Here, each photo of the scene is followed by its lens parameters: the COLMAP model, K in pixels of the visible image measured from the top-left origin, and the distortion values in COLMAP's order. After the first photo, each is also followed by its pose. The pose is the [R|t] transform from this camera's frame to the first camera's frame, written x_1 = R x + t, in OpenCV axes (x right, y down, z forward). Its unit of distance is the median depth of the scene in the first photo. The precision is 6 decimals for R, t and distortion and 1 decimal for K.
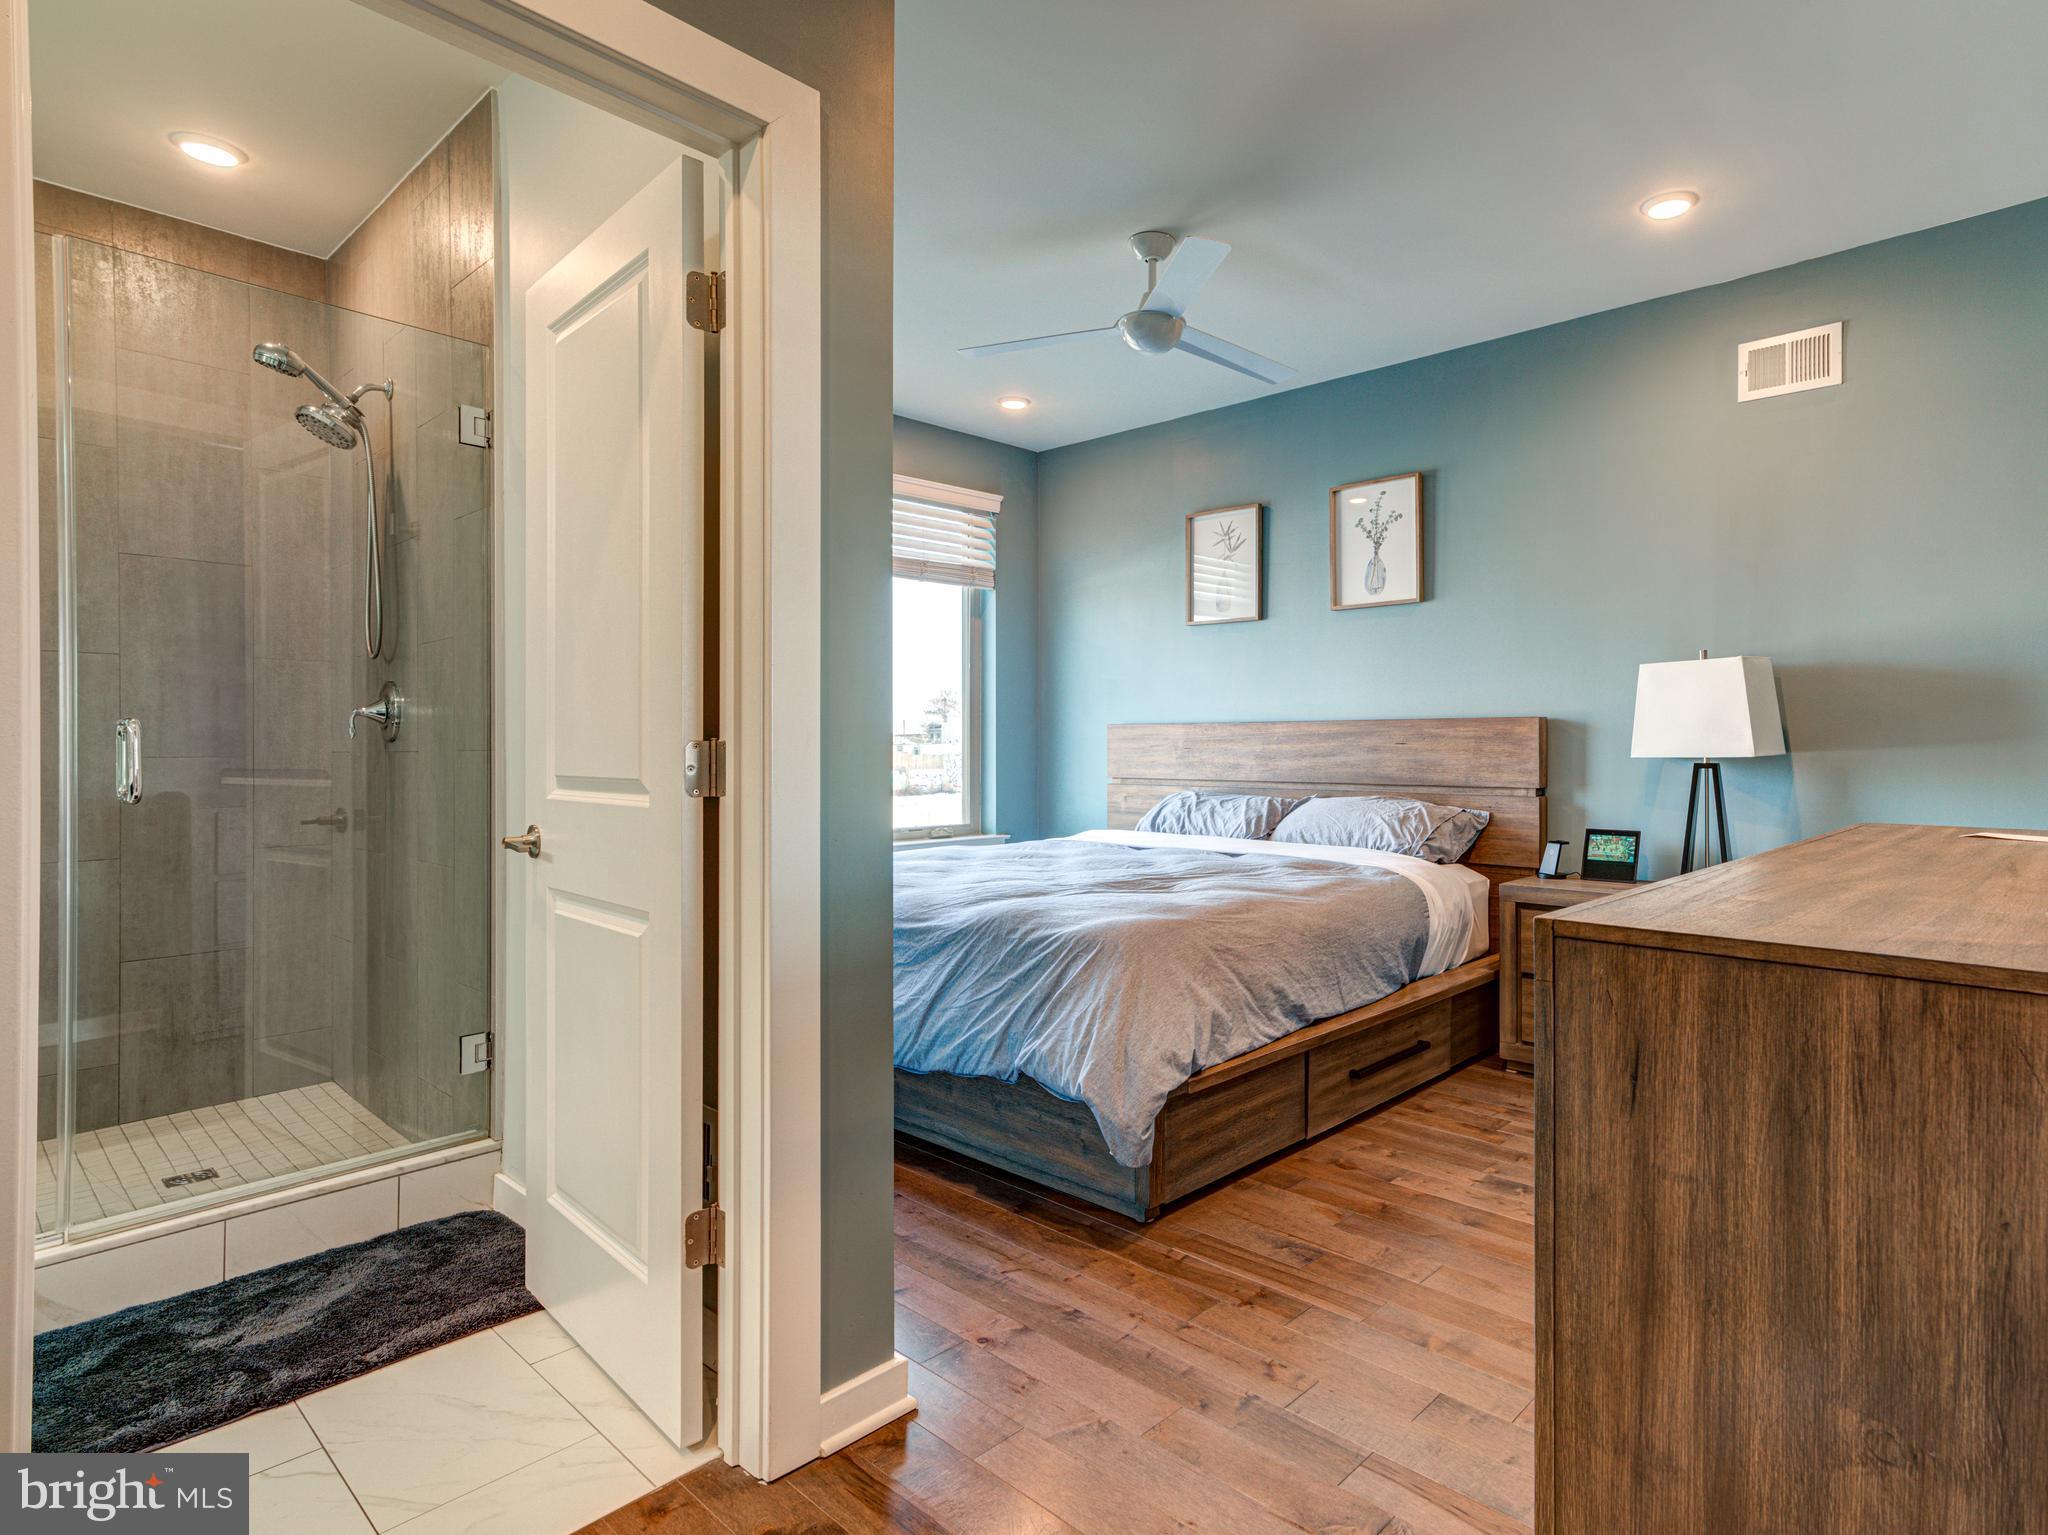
lens RADIAL K [[1096.4, 0, 1022.0], [0, 1096.4, 756.3], [0, 0, 1]] dist [-0.005836, 0.003696]
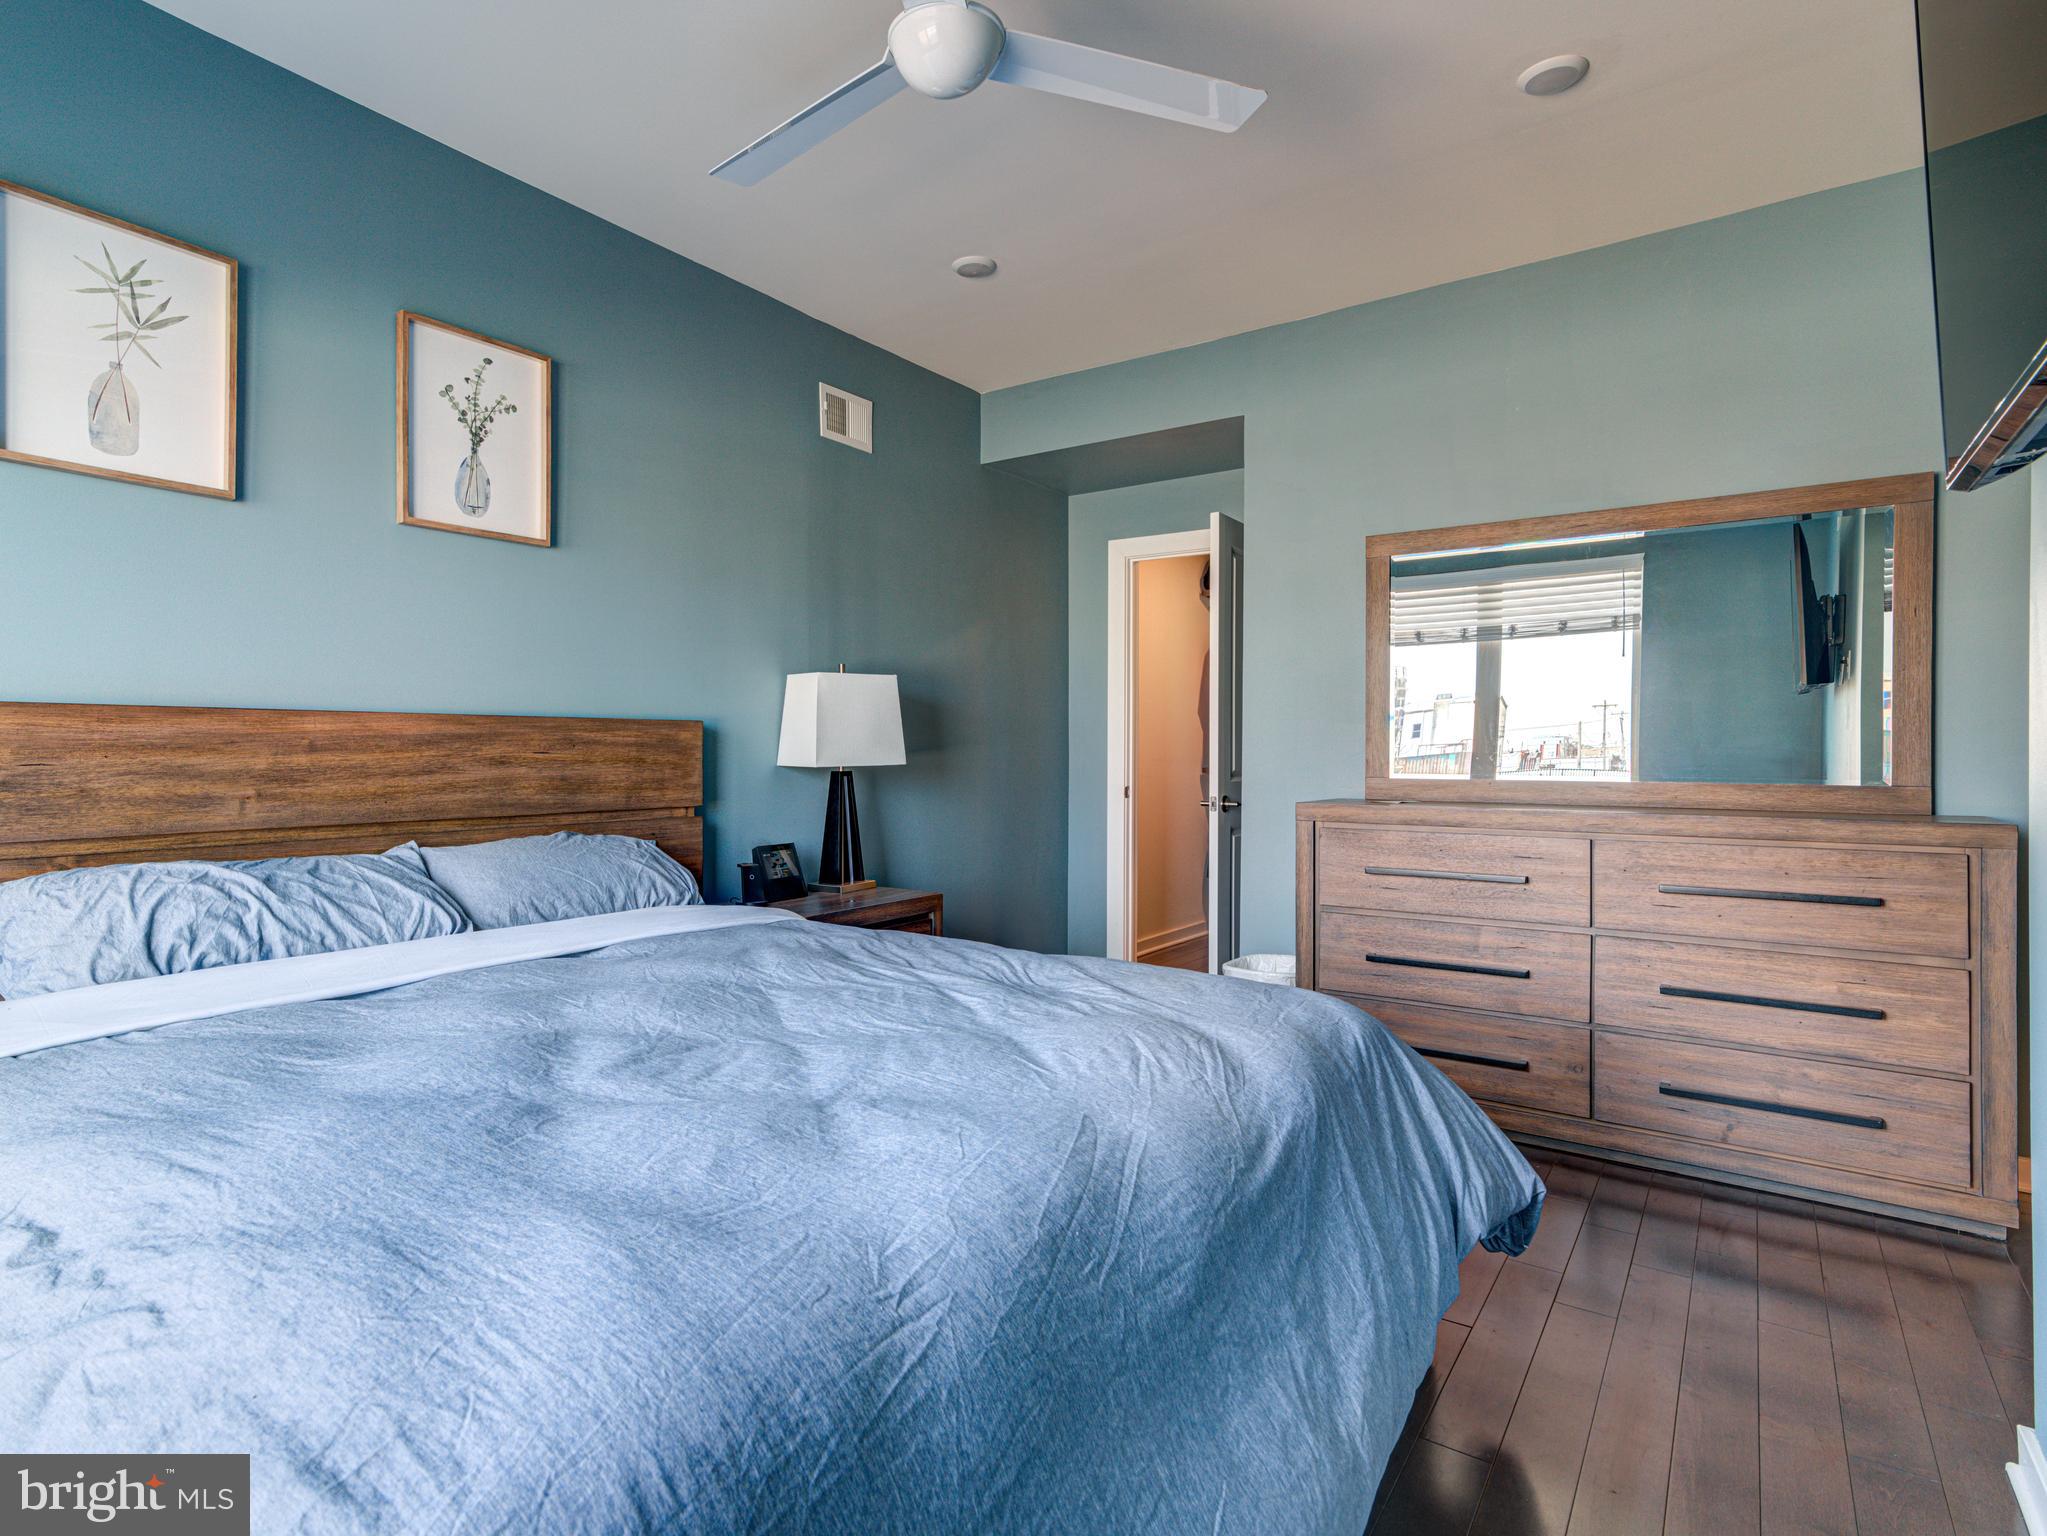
lens RADIAL K [[1095.9, 0, 1019.7], [0, 1095.9, 759.1], [0, 0, 1]] dist [-0.005836, 0.003696]
pose [[-0.182719, -0.006113, 0.983146, -0.365106], [0.009529, 0.999923, 0.007988, -0.010303], [-0.983119, 0.010828, -0.182647, 0.833315]]
